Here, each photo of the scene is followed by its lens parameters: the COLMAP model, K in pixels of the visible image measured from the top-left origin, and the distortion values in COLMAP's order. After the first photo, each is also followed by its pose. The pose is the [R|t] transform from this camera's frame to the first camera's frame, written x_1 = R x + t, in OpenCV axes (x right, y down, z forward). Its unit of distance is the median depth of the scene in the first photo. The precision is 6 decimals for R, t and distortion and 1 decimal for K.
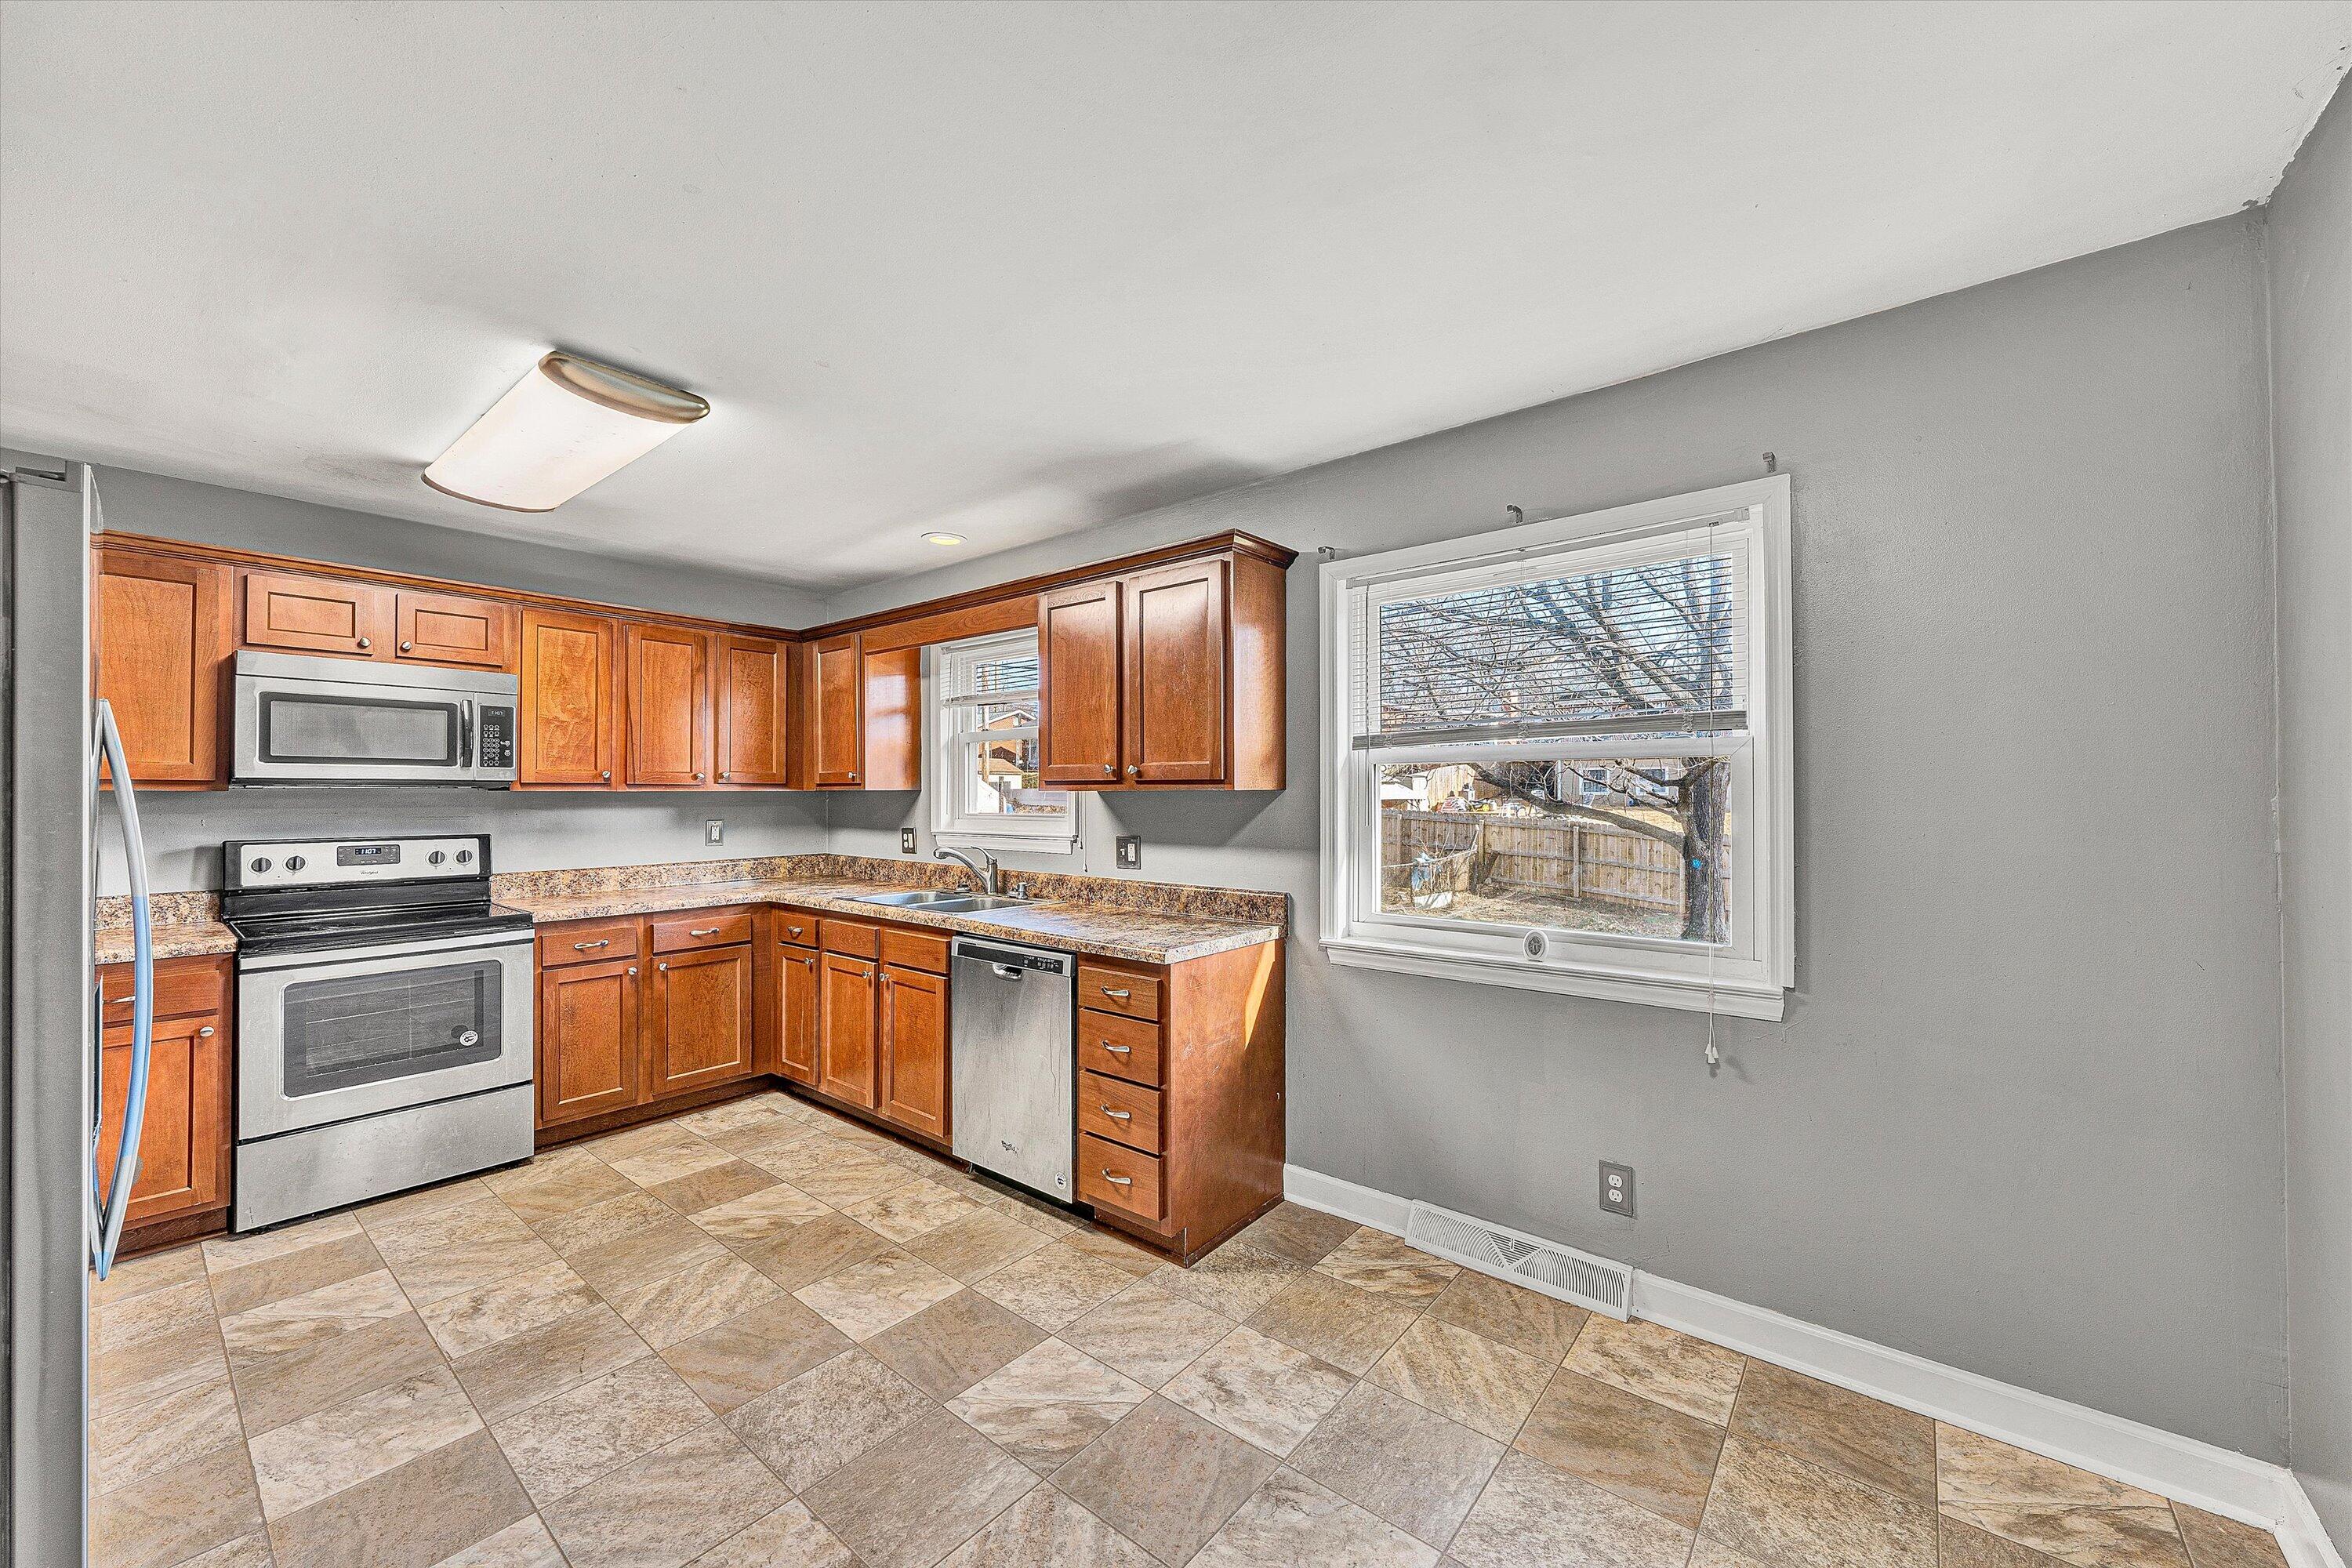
lens RADIAL K [[907.4, 0, 1177.4], [0, 907.4, 793.3], [0, 0, 1]] dist [-0.002120, 0.000107]
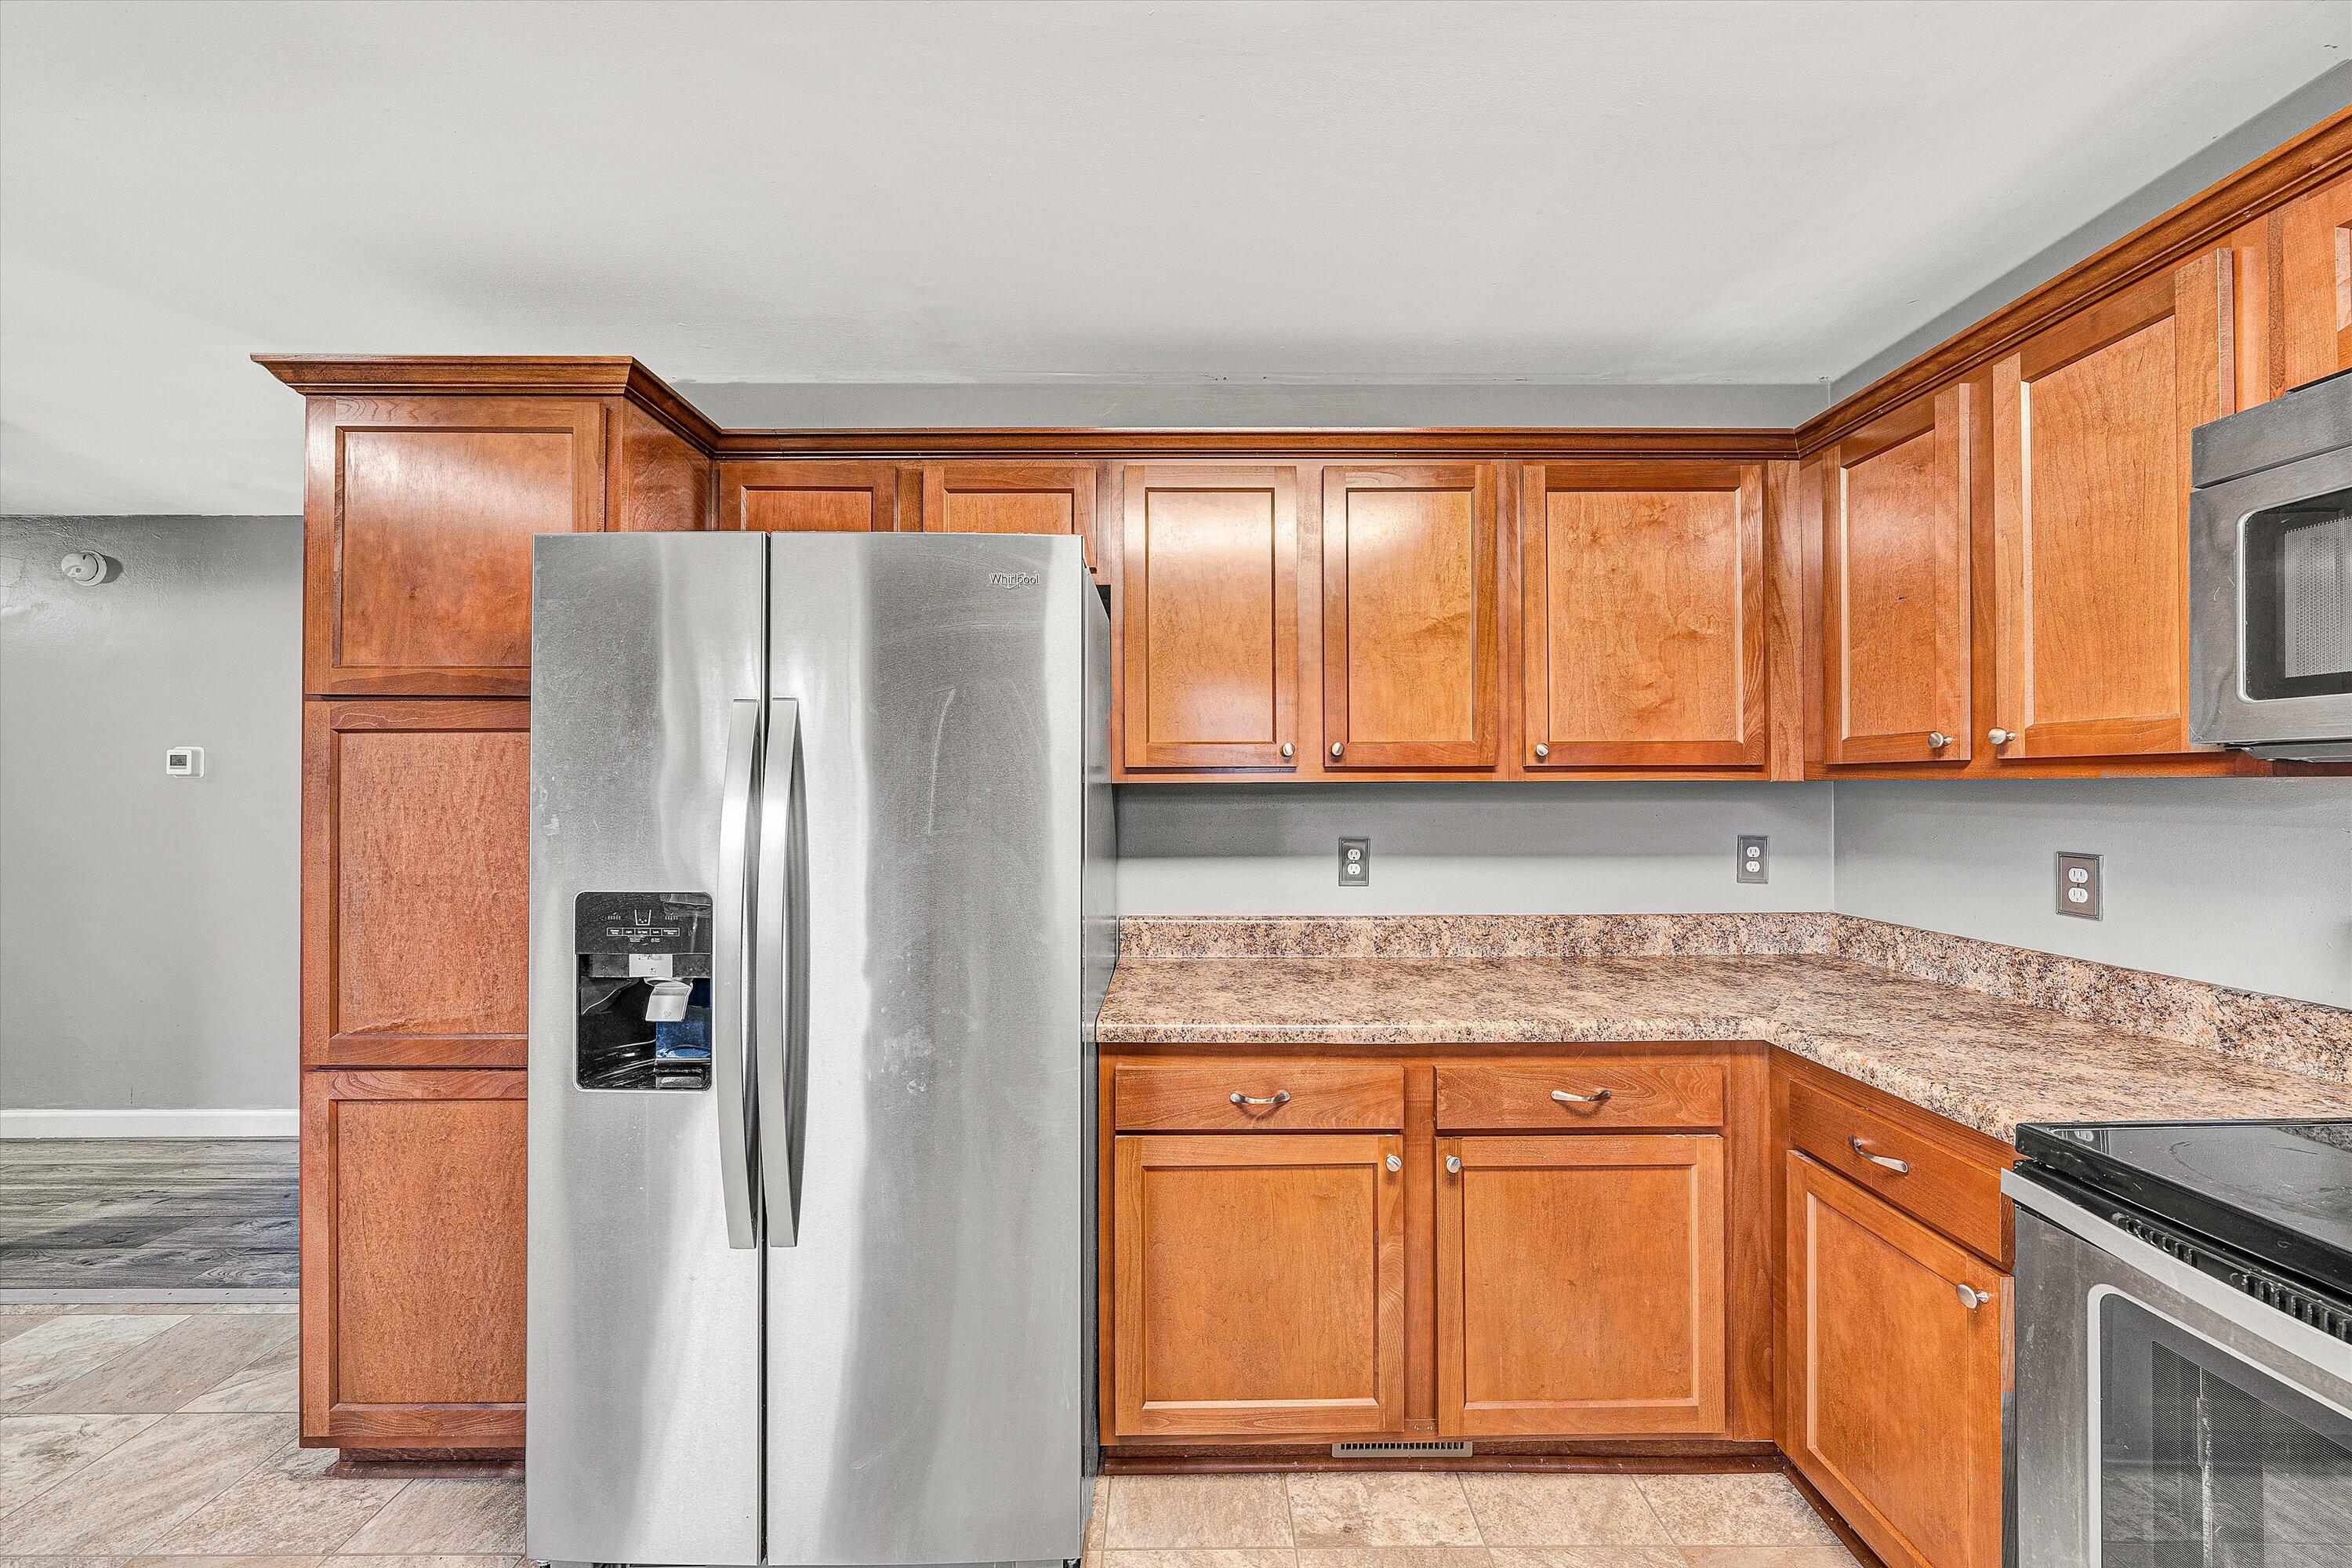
lens RADIAL K [[825.9, 0, 1180.8], [0, 825.9, 786.3], [0, 0, 1]] dist [-0.002845, -0.000118]
pose [[-0.763507, 0.000055, -0.645799, -0.422577], [0.003674, 0.999984, -0.004258, 0.001523], [0.645789, -0.005623, -0.763495, 0.914827]]
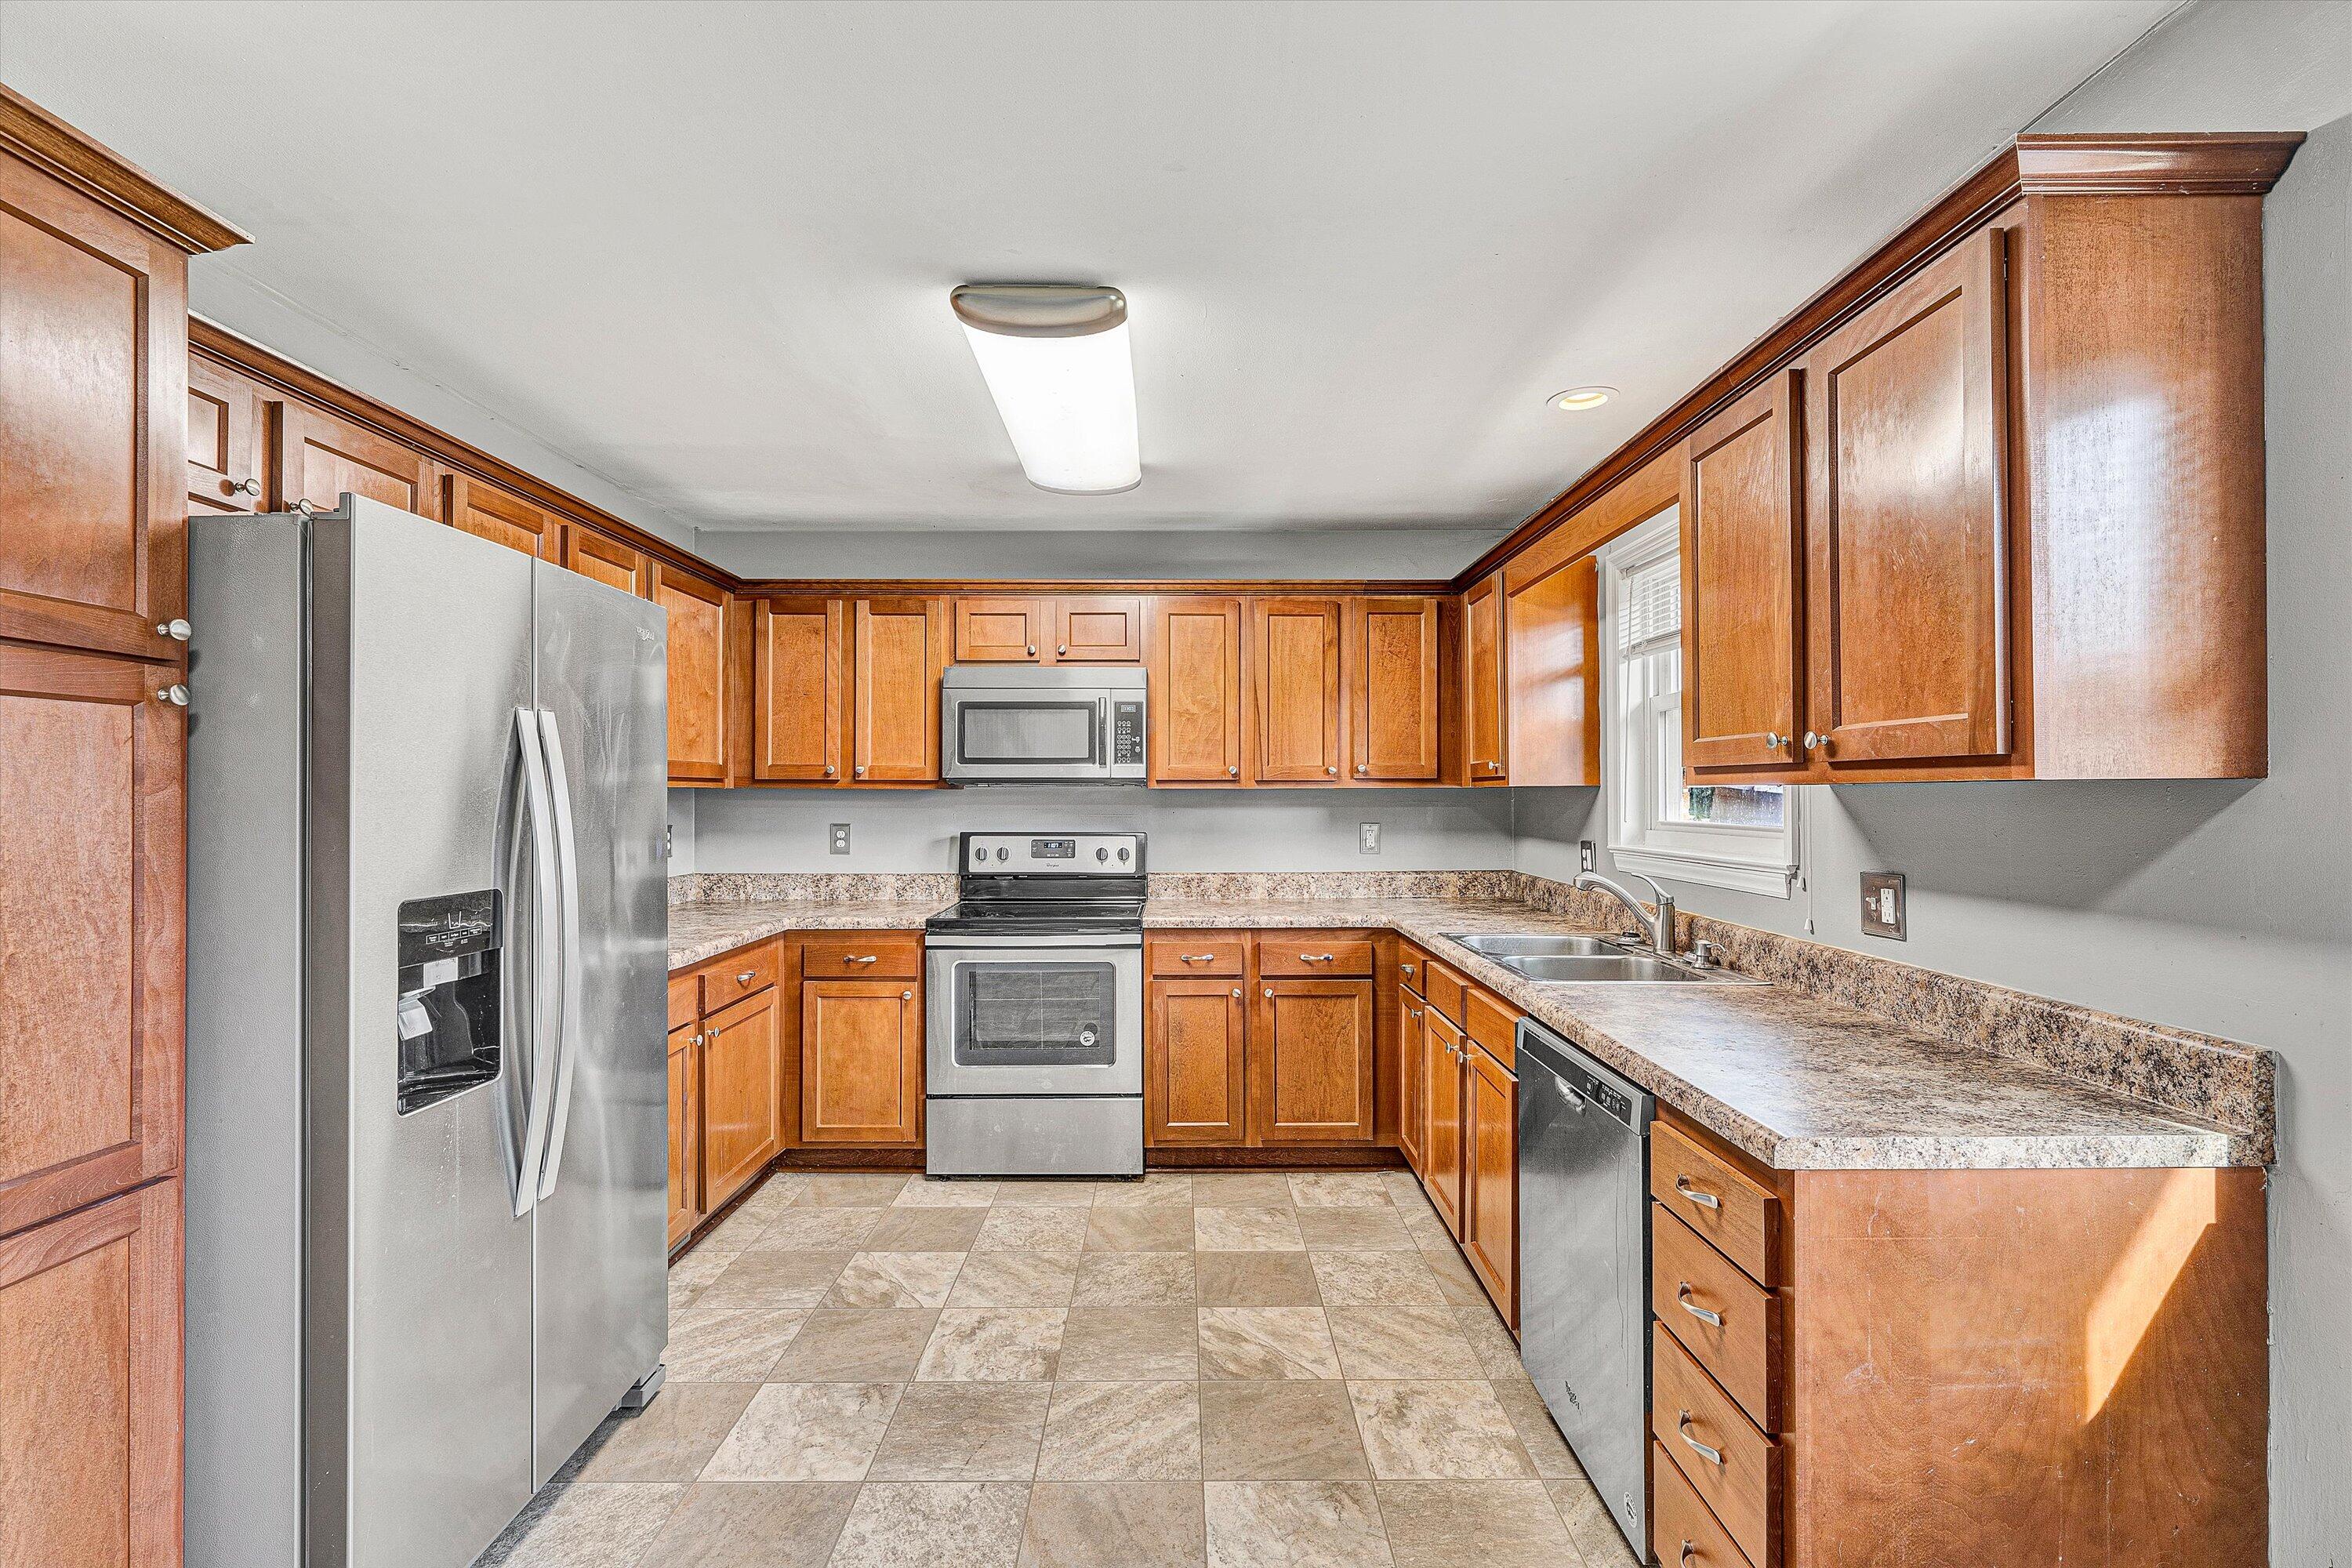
lens RADIAL K [[1038.5, 0, 1175.9], [0, 1038.5, 789.8], [0, 0, 1]] dist [0.001734, -0.000584]
pose [[0.638177, -0.002650, -0.769885, 0.155459], [0.000793, 0.999996, -0.002785, 0.001945], [0.769890, 0.001166, 0.638176, 0.354809]]
